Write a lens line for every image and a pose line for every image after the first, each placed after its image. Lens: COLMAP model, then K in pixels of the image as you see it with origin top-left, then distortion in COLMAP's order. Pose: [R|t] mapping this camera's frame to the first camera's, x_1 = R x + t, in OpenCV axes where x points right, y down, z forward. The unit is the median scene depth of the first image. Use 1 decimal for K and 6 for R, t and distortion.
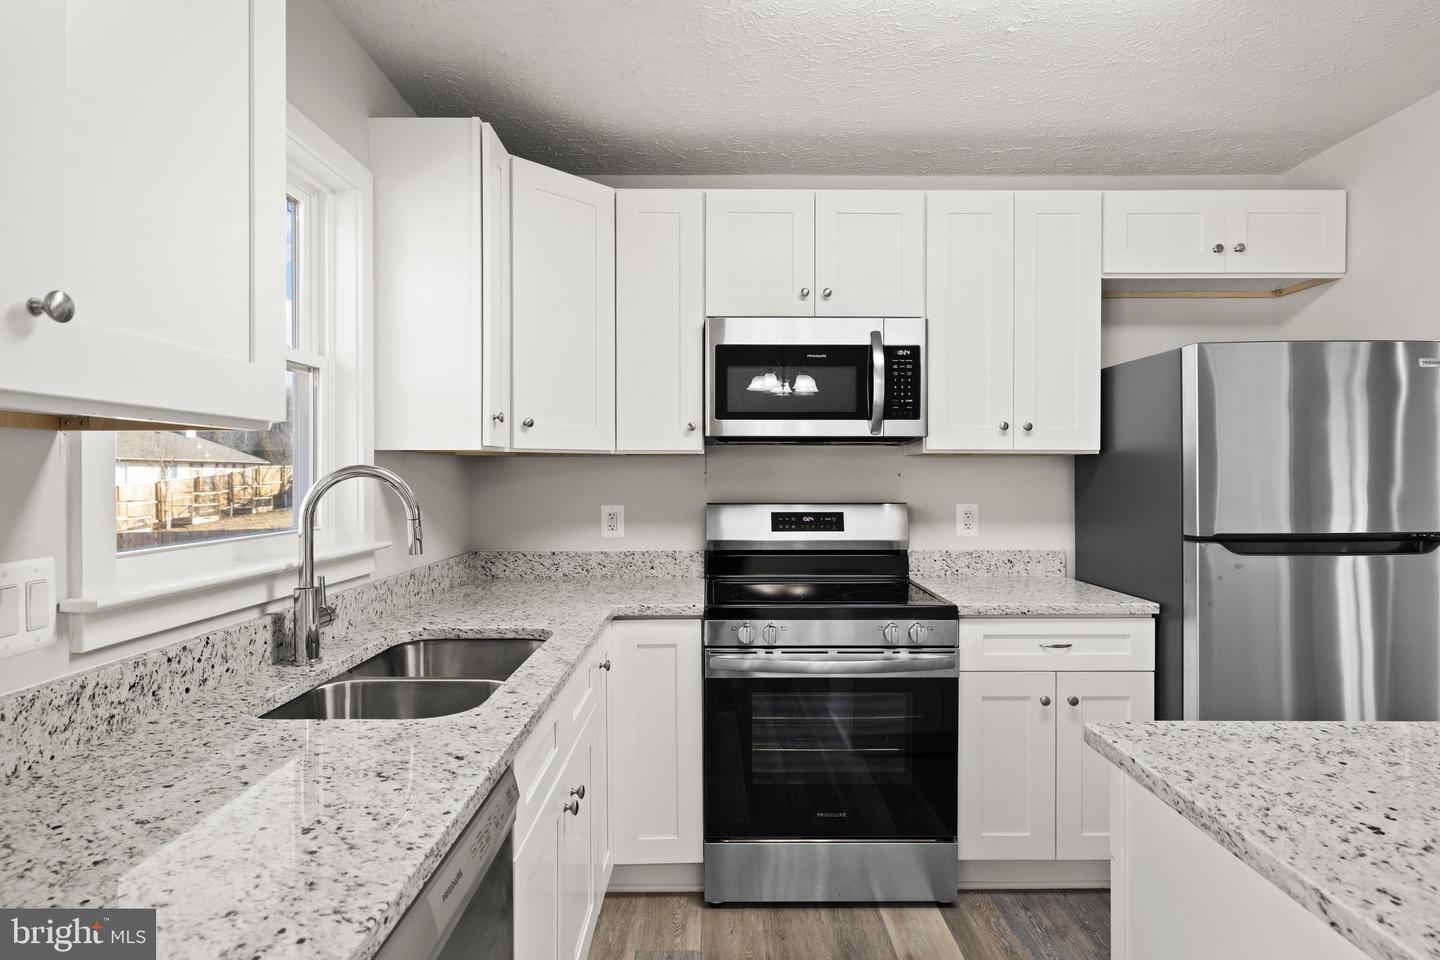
lens RADIAL K [[764.3, 0, 722.3], [0, 764.3, 476.8], [0, 0, 1]] dist [0.002816, -0.001074]
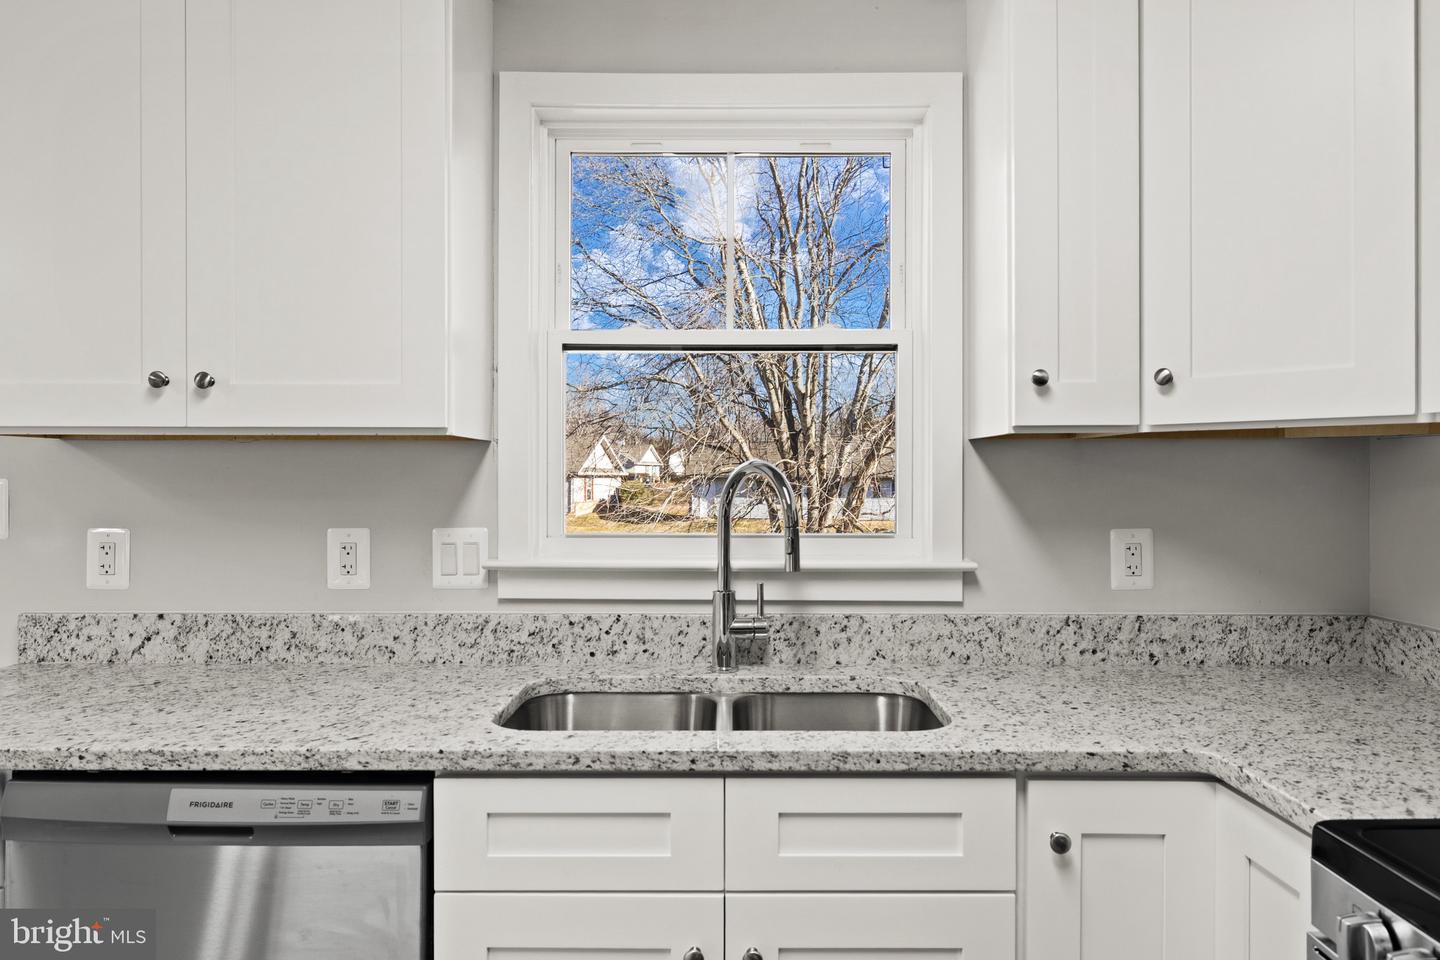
lens RADIAL K [[964.7, 0, 723.6], [0, 964.7, 474.7], [0, 0, 1]] dist [0.003039, -0.001218]
pose [[-0.018589, 0.000829, -0.999827, 0.672153], [-0.003540, 0.999993, 0.000895, -0.000775], [0.999821, 0.003556, -0.018586, 1.048034]]
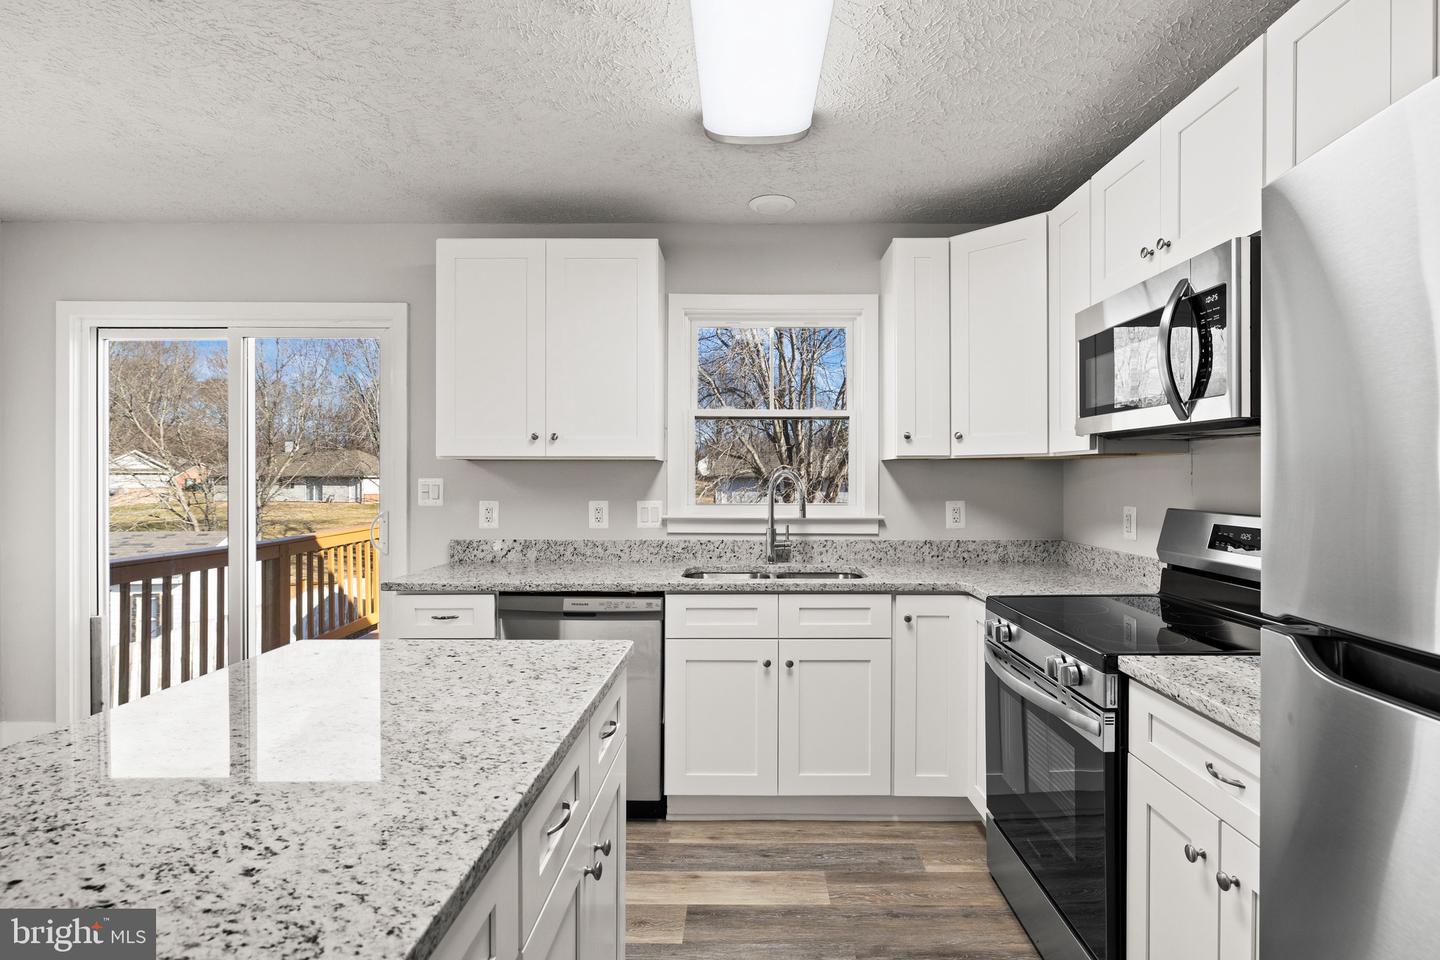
lens RADIAL K [[702.6, 0, 735.5], [0, 702.6, 475.7], [0, 0, 1]] dist [-0.001608, 0.000211]
pose [[-0.020130, 0.001358, -0.999796, 1.446880], [-0.003503, 0.999993, 0.001428, -0.004469], [0.999791, 0.003531, -0.020125, 0.964694]]
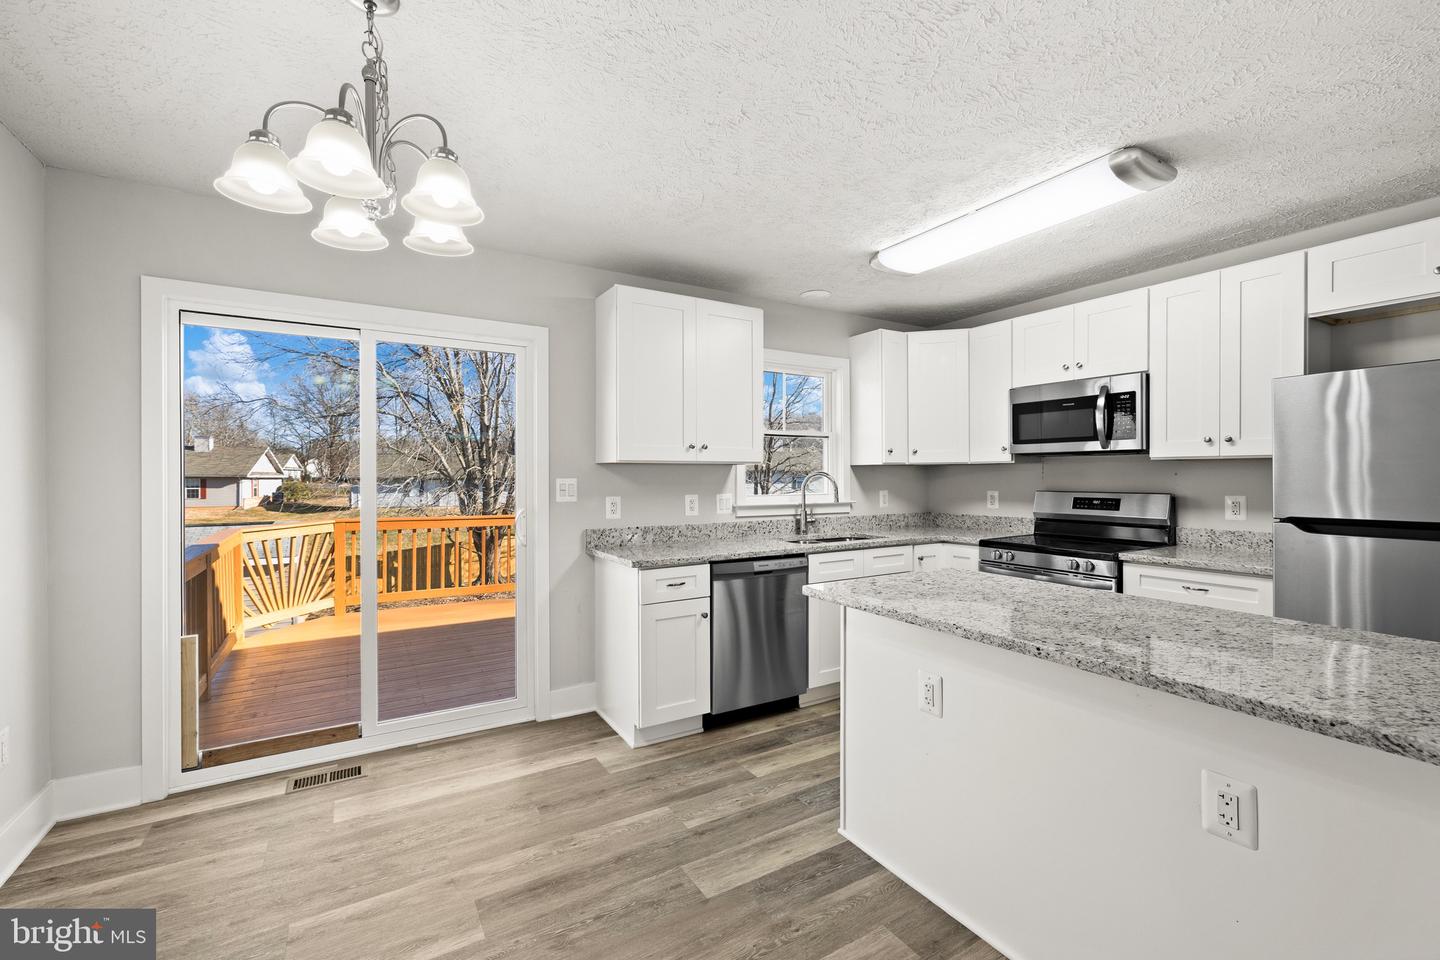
lens RADIAL K [[612.1, 0, 706.9], [0, 612.1, 475.9], [0, 0, 1]] dist [0.000631, 0.000748]
pose [[0.498526, -0.000356, -0.866875, 1.488635], [0.000549, 1.000000, -0.000096, 0.000885], [0.866874, -0.000428, 0.498526, -0.621609]]
